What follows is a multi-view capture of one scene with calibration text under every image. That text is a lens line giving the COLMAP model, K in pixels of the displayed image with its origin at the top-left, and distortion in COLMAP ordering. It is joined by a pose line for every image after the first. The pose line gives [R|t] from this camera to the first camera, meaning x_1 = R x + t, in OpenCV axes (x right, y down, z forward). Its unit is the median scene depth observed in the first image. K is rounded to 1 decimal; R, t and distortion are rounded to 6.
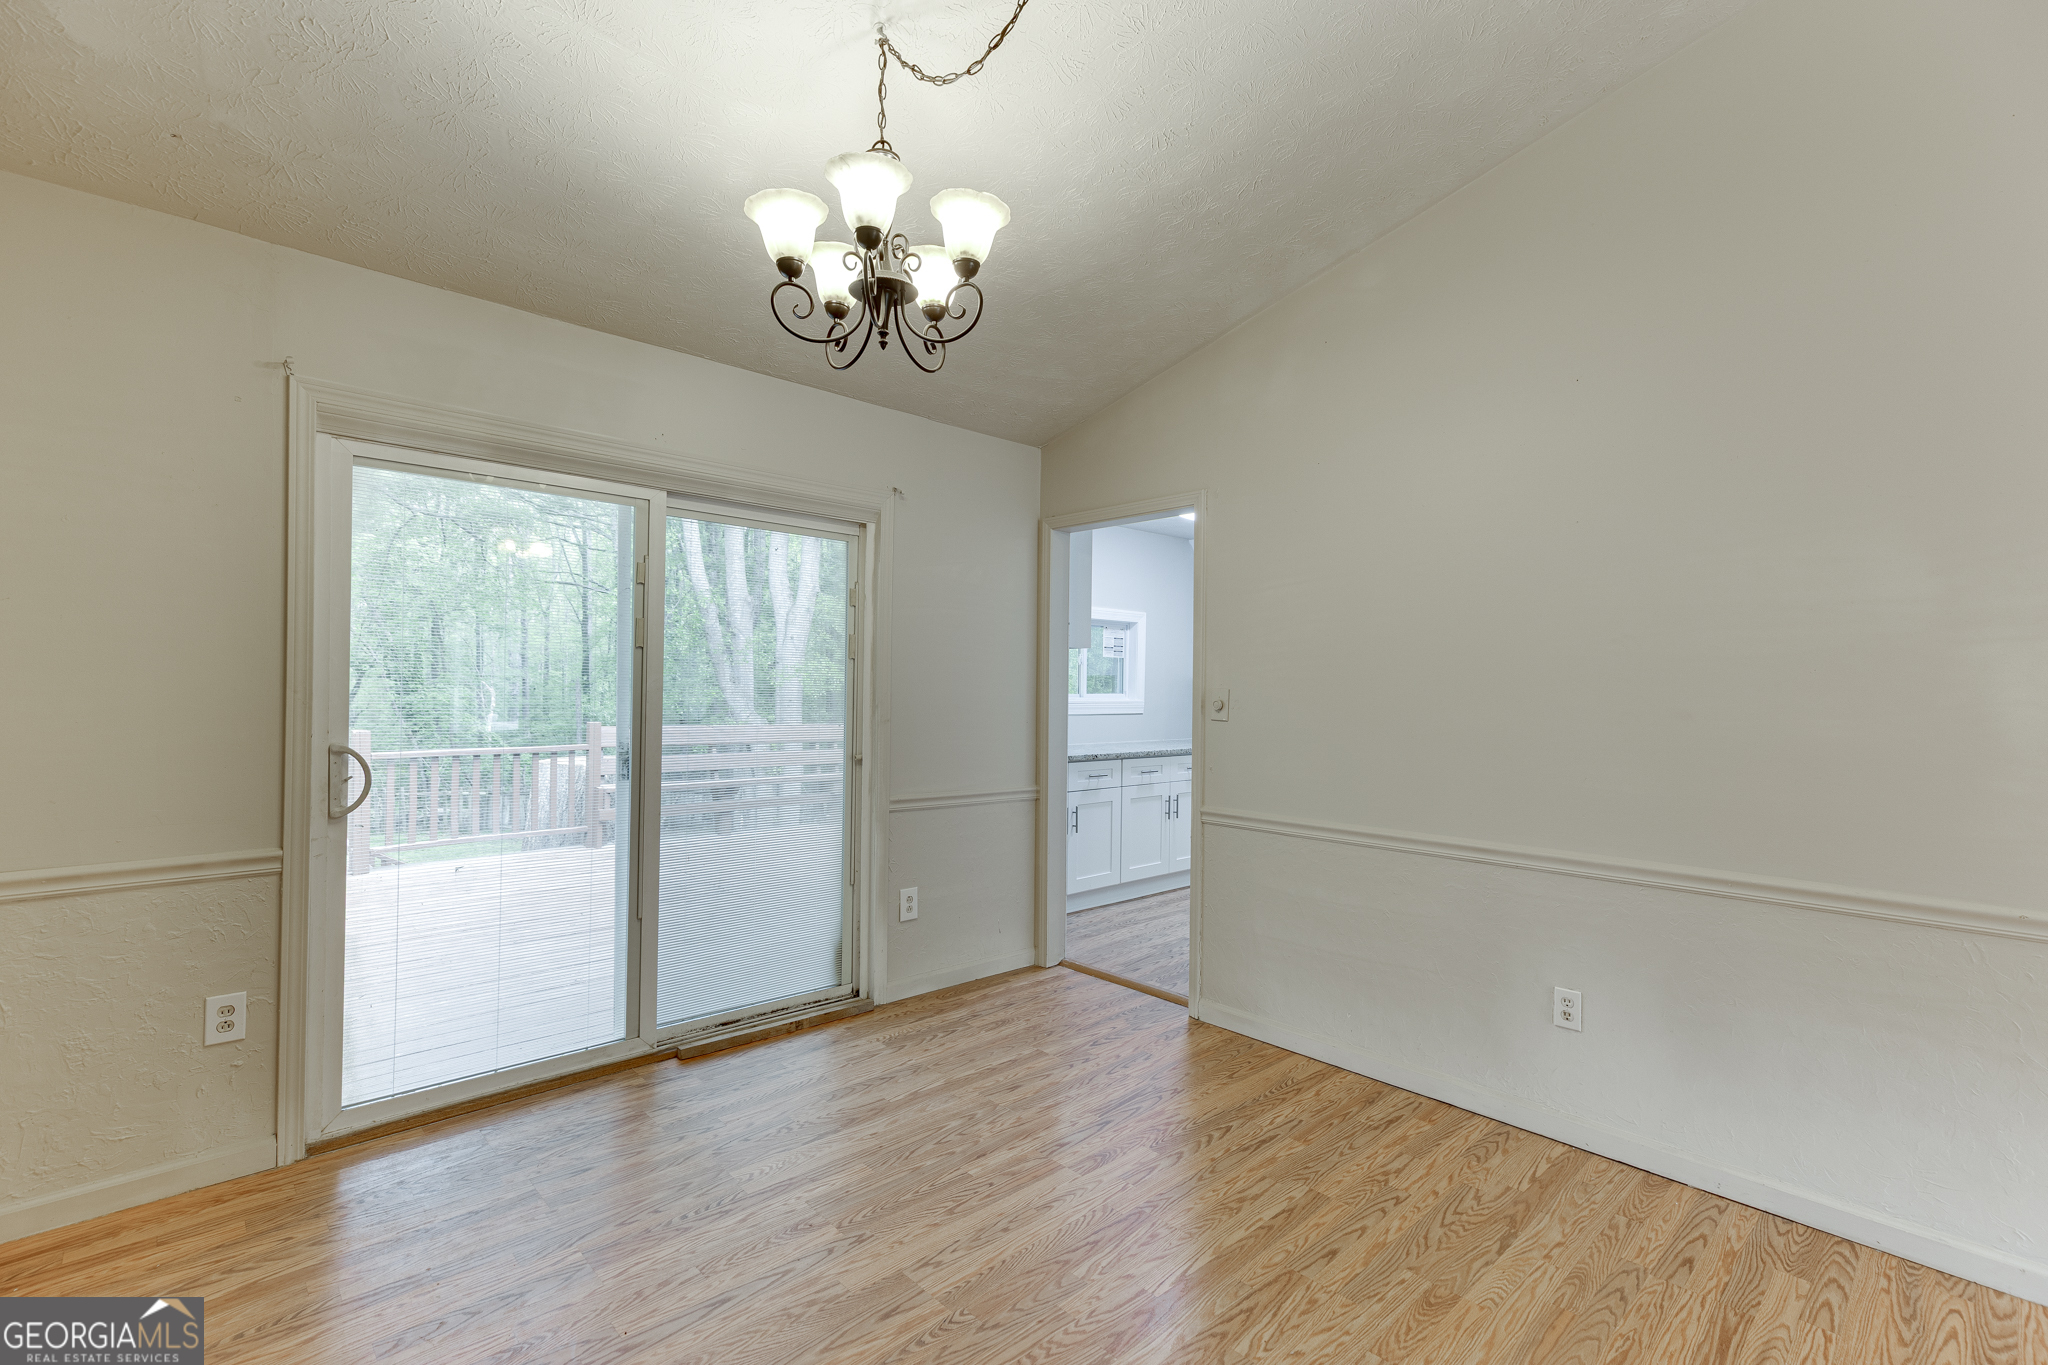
lens RADIAL K [[926.1, 0, 1044.9], [0, 926.1, 677.2], [0, 0, 1]] dist [0.004260, 0.000154]
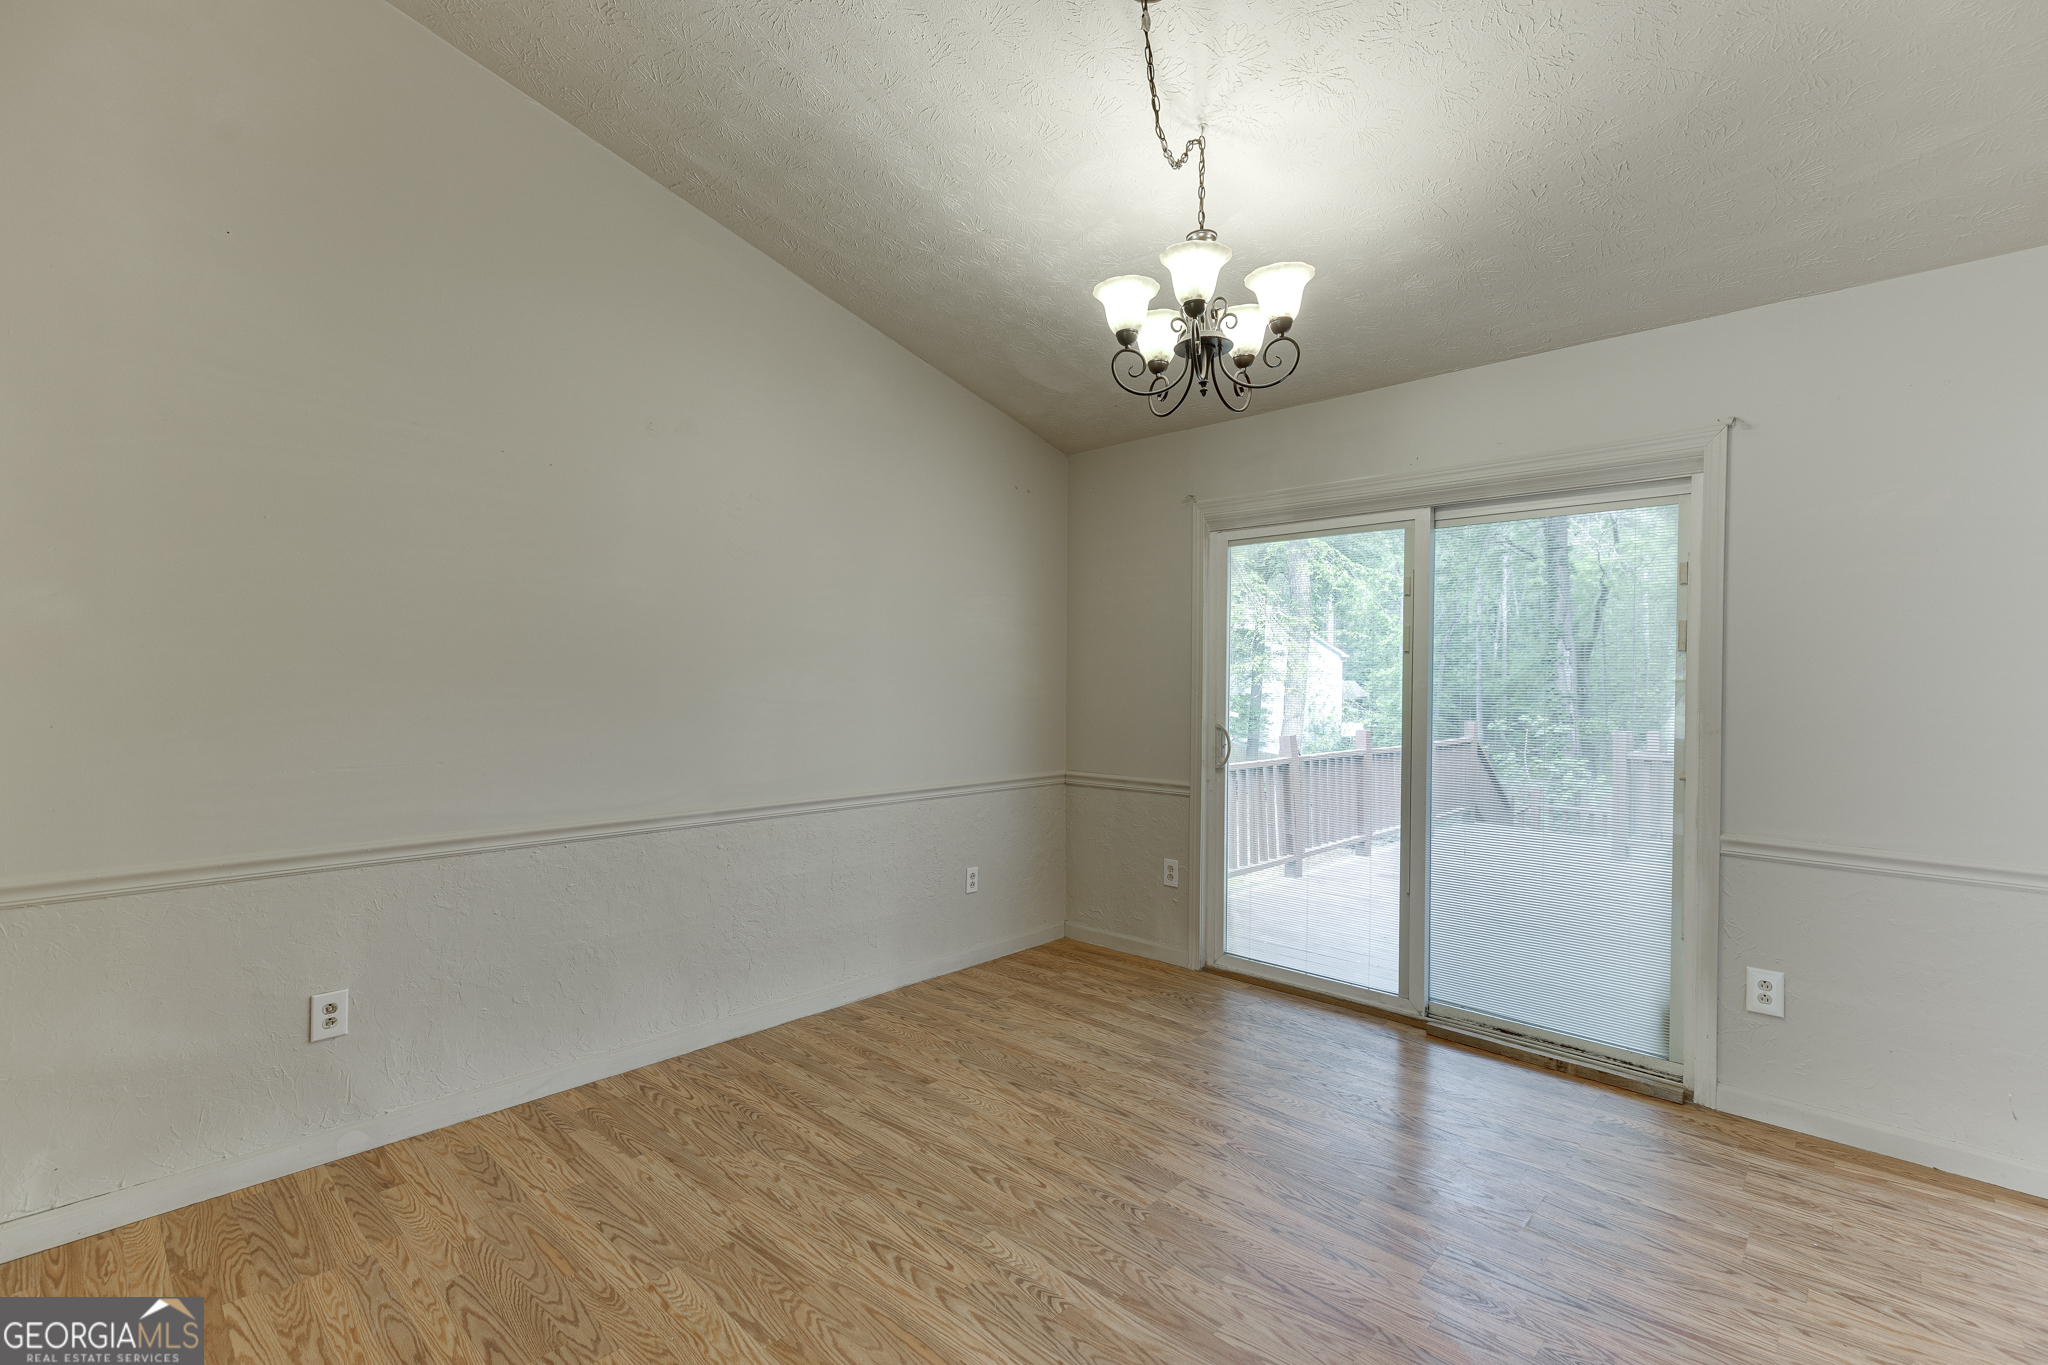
lens RADIAL K [[920.2, 0, 1028.1], [0, 920.2, 667.6], [0, 0, 1]] dist [0.001850, -0.000119]
pose [[0.047068, -0.023876, -0.998606, 0.627394], [0.004133, 0.999710, -0.023708, 0.009543], [0.998883, -0.003011, 0.047153, 0.457687]]
